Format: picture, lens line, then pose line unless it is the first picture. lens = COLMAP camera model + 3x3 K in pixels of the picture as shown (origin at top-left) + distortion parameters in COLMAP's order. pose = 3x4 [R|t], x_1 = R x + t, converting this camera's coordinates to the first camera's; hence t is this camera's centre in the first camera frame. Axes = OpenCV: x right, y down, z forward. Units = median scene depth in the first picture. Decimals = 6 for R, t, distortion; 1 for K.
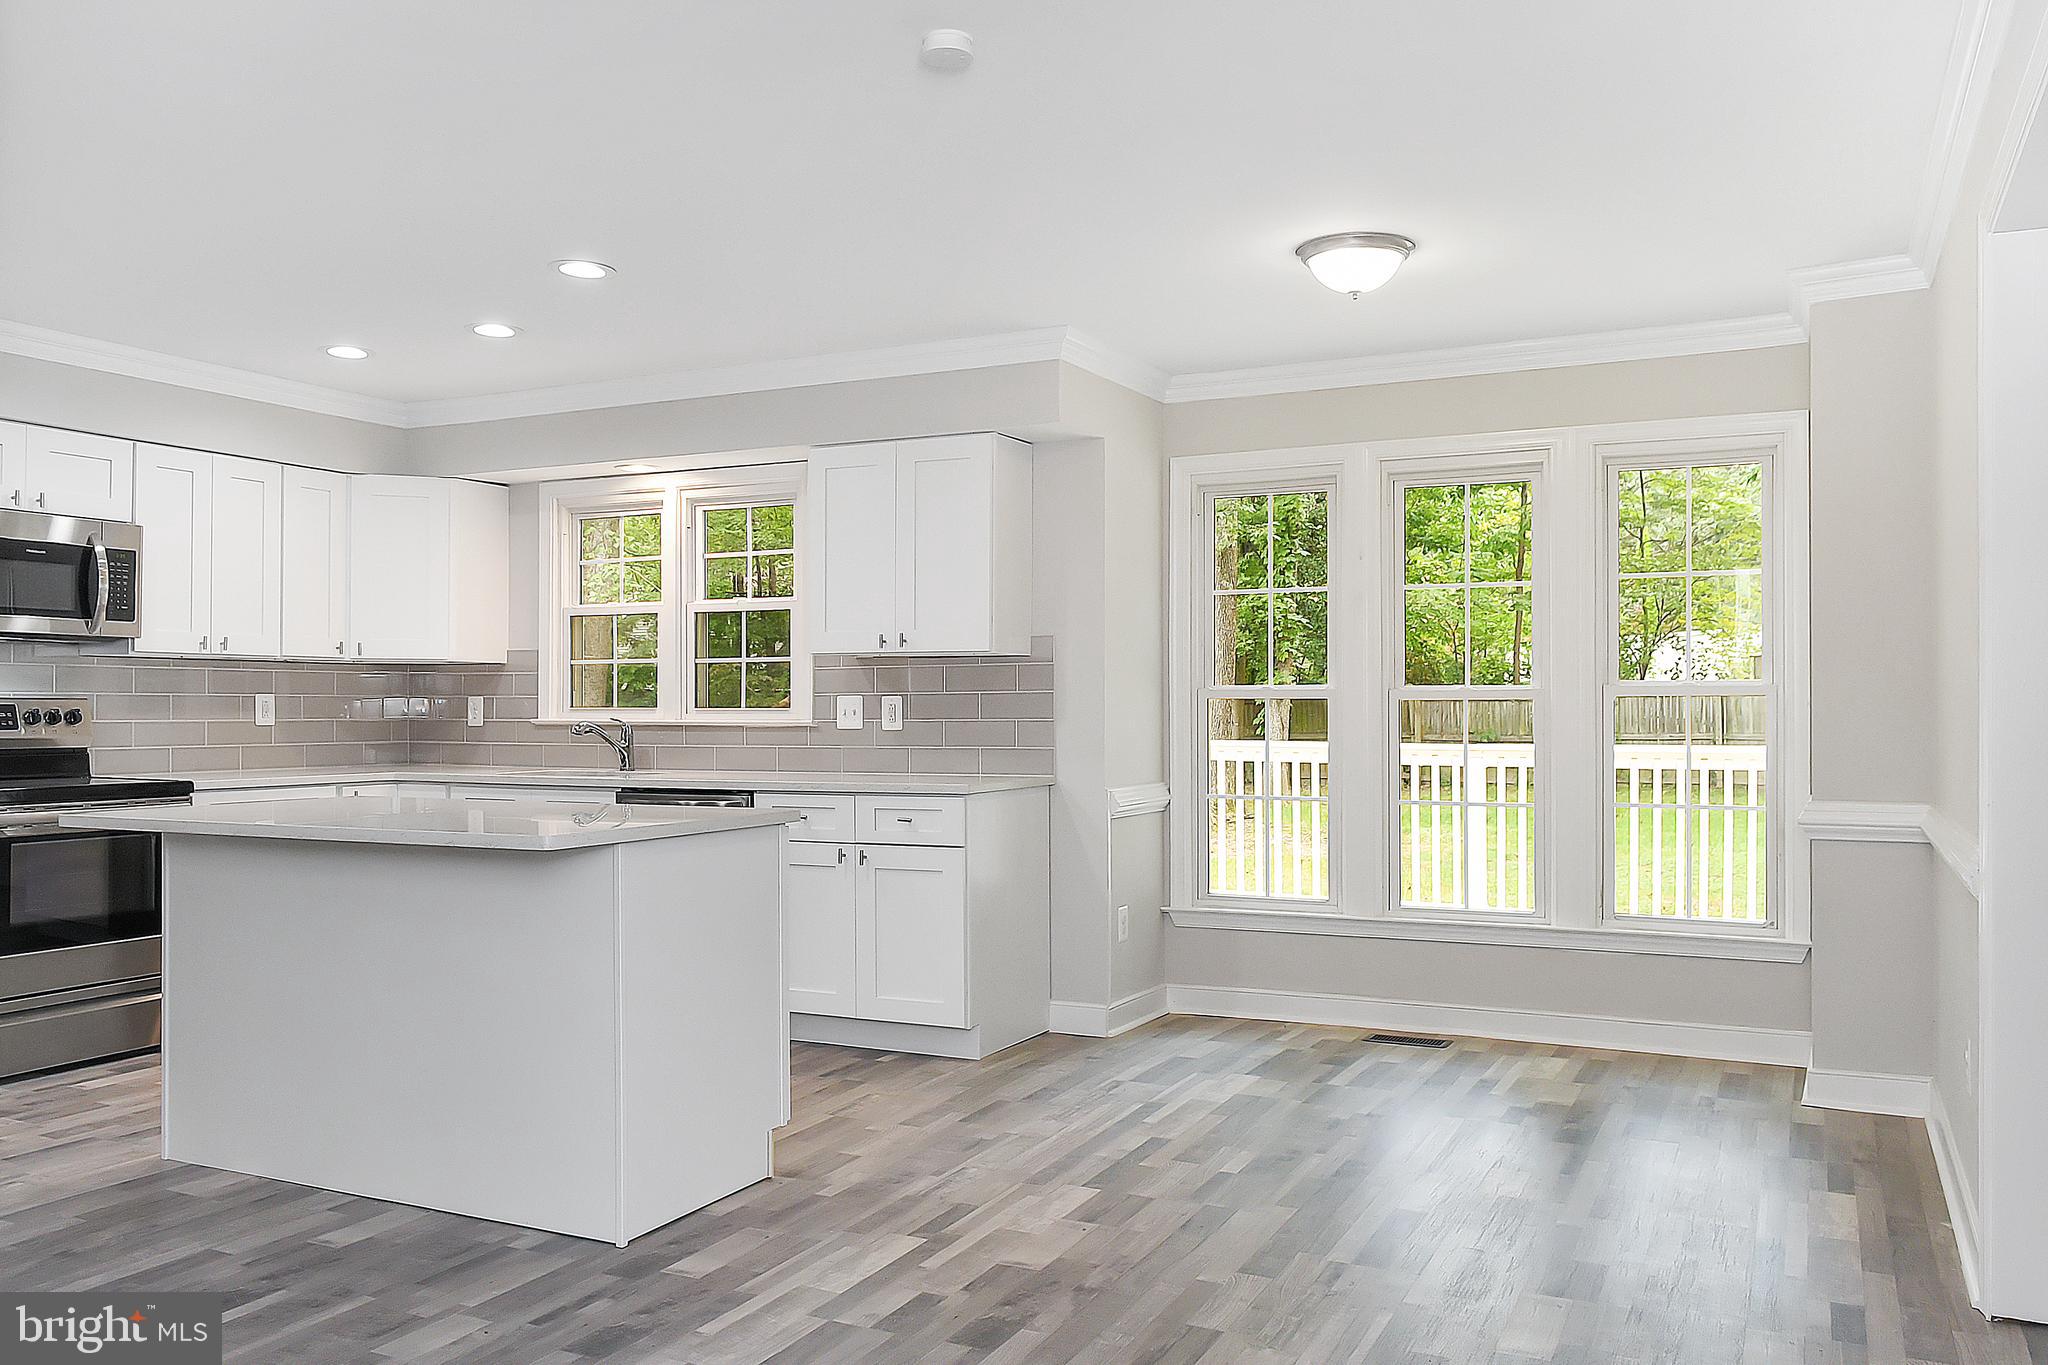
lens RADIAL K [[1600.5, 0, 1032.3], [0, 1600.5, 690.3], [0, 0, 1]] dist [-0.007201, 0.001889]
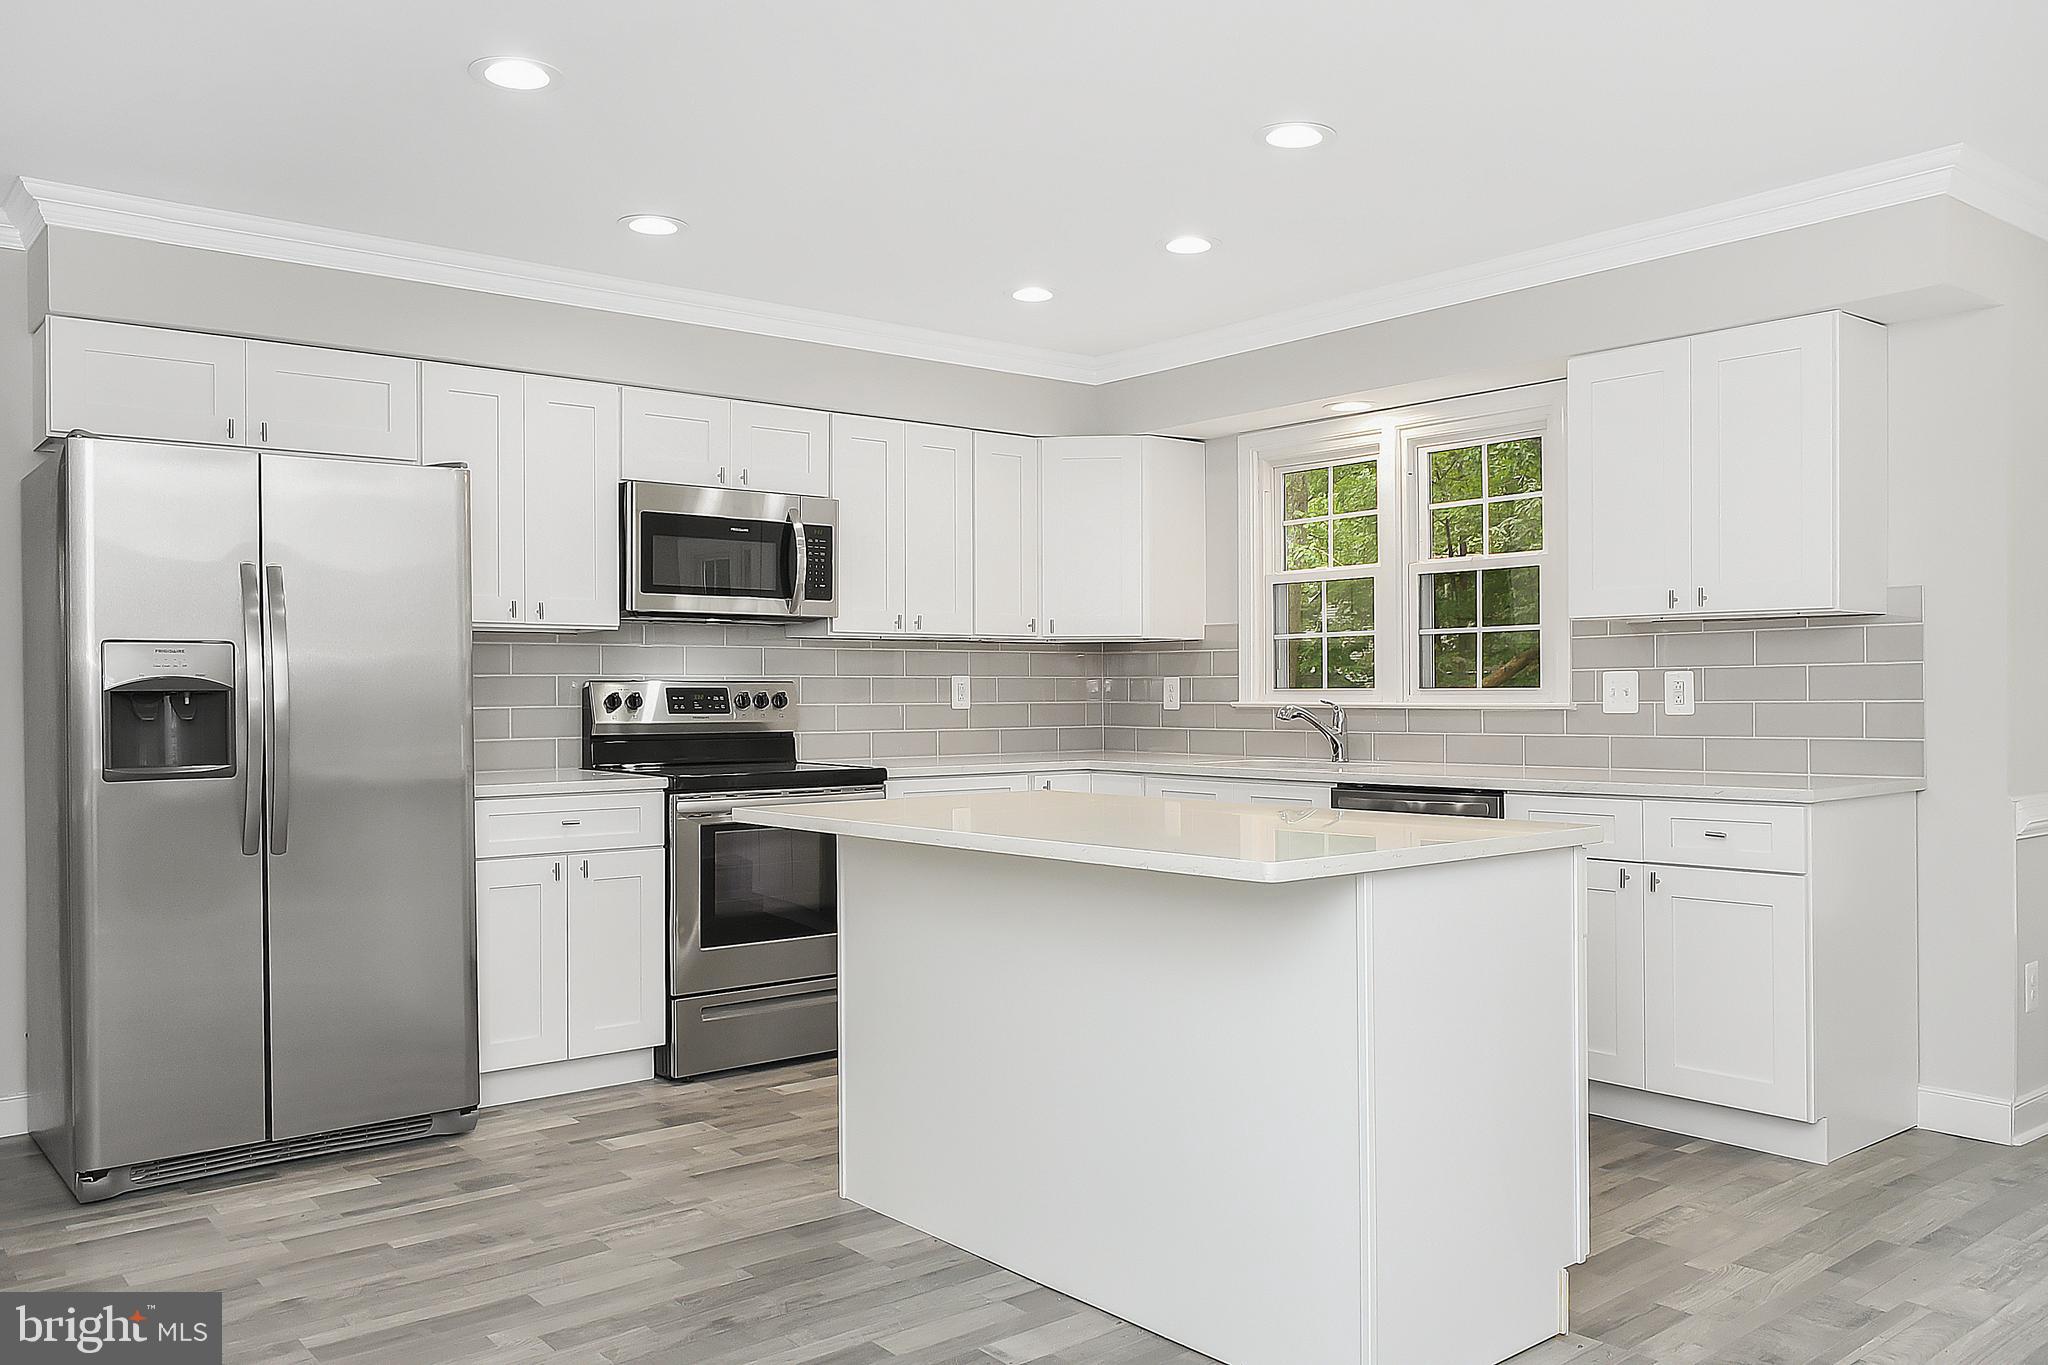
lens RADIAL K [[1600.5, 0, 1032.3], [0, 1600.5, 690.3], [0, 0, 1]] dist [-0.007201, 0.001889]
pose [[0.912446, -0.004859, -0.409169, -0.060342], [0.009056, 0.999924, 0.008320, 0.003837], [0.409097, -0.011297, 0.912421, 0.172848]]
